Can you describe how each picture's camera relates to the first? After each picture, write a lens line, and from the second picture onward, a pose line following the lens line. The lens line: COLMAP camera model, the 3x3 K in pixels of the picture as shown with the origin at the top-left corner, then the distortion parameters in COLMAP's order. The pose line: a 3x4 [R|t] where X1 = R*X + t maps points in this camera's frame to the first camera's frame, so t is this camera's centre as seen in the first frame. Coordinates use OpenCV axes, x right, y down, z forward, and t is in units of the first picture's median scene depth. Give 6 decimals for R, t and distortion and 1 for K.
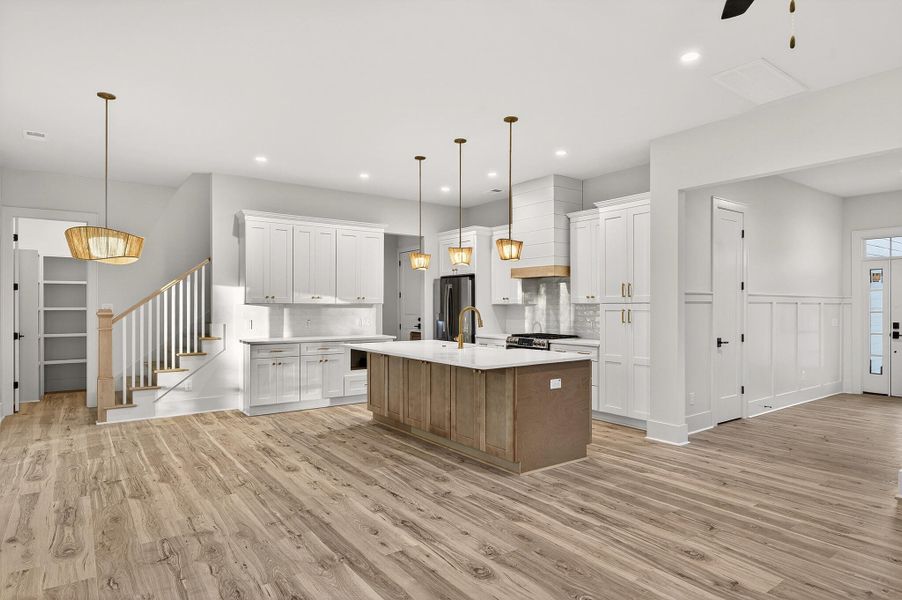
lens RADIAL K [[515.8, 0, 454.0], [0, 515.8, 305.7], [0, 0, 1]] dist [0.002035, 0.001268]
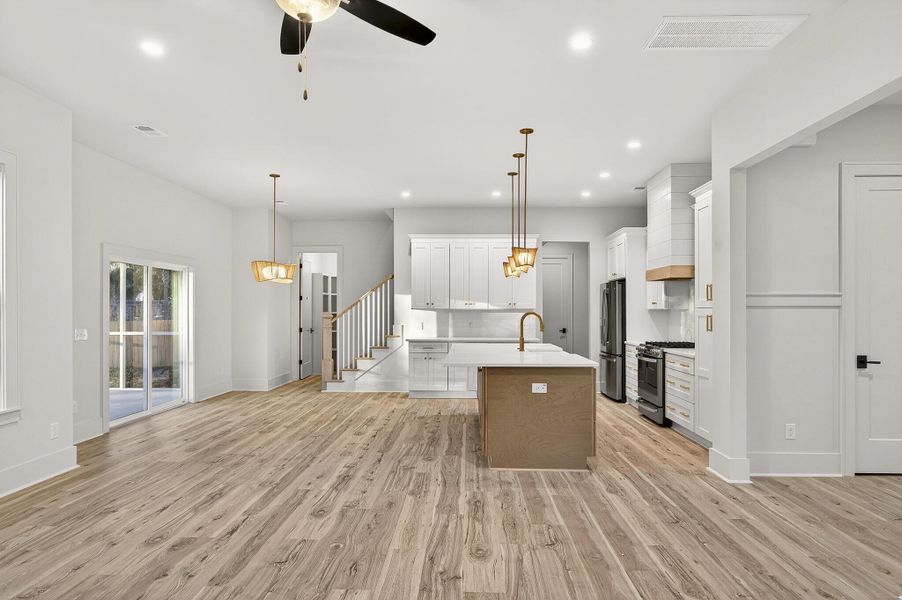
lens RADIAL K [[515.8, 0, 454.0], [0, 515.8, 305.7], [0, 0, 1]] dist [0.002035, 0.001268]
pose [[0.787595, -0.005531, -0.616169, 0.634259], [-0.001151, 0.999945, -0.010447, 0.001136], [0.616192, 0.008937, 0.787545, 0.094321]]
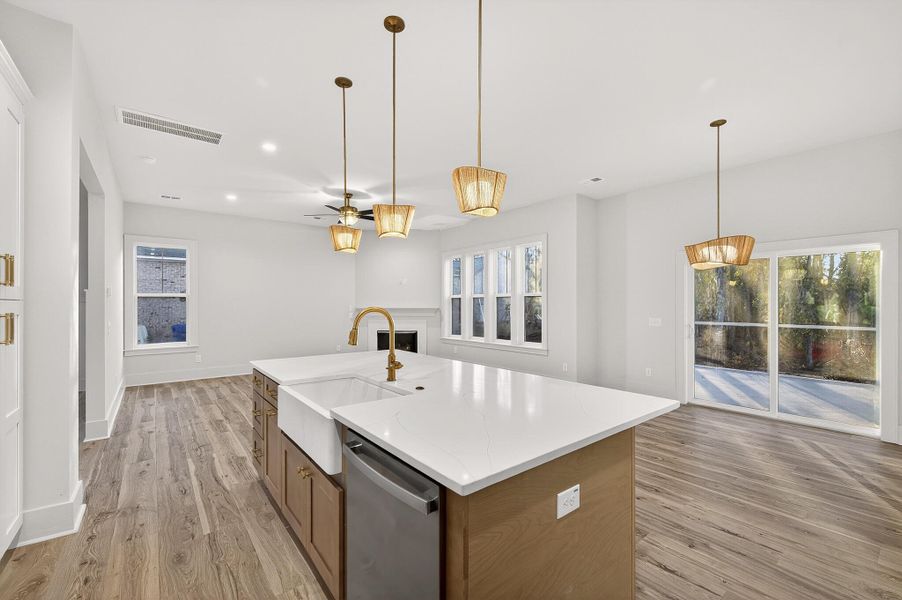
lens RADIAL K [[377.2, 0, 451.0], [0, 377.2, 300.0], [0, 0, 1]] dist [0.000330, 0.000078]
pose [[-0.999444, -0.001244, -0.033304, -0.043237], [-0.000922, 0.999953, -0.009673, -0.002425], [0.033315, -0.009637, -0.999398, 1.619386]]
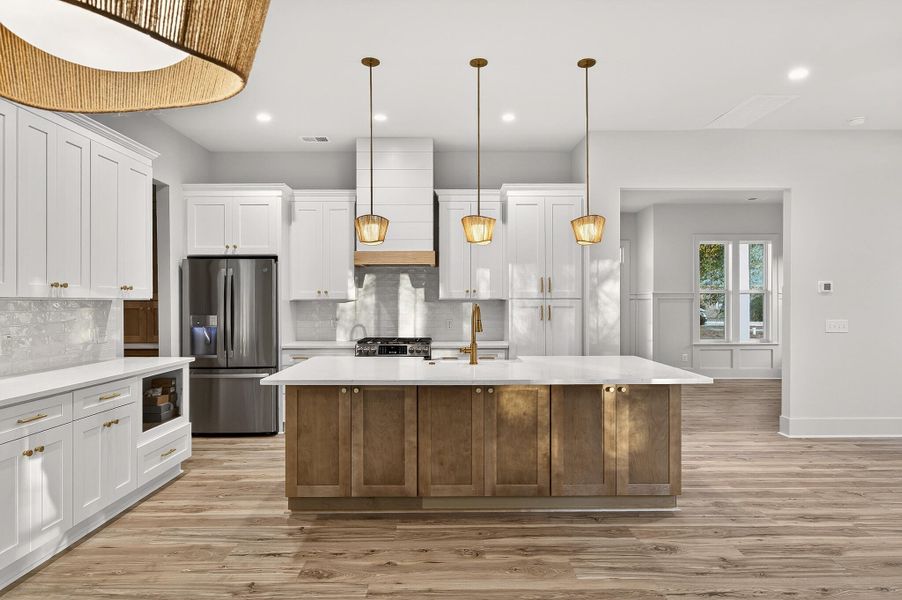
lens RADIAL K [[543.7, 0, 451.0], [0, 543.7, 300.0], [0, 0, 1]] dist [0.003088, 0.000377]
pose [[0.582816, 0.002680, 0.812600, -0.677848], [0.002733, 0.999982, -0.005258, 0.002238], [-0.812599, 0.005285, 0.582799, 0.687025]]
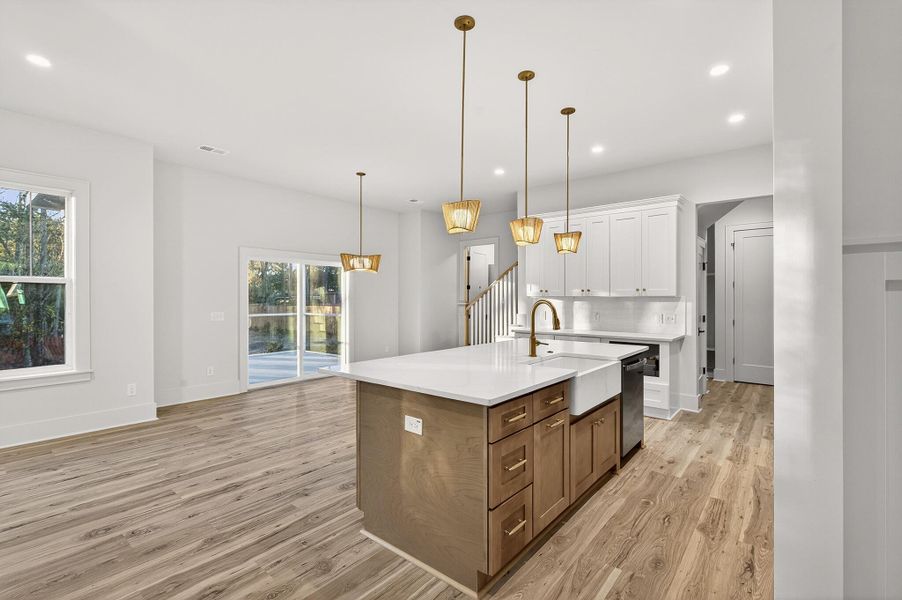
lens RADIAL K [[414.0, 0, 452.4], [0, 414.0, 297.9], [0, 0, 1]] dist [0.000677, 0.000150]
pose [[0.246617, -0.003430, -0.969107, 0.630479], [-0.000745, 0.999993, -0.003728, 0.002580], [0.969113, 0.001641, 0.246612, 0.852069]]
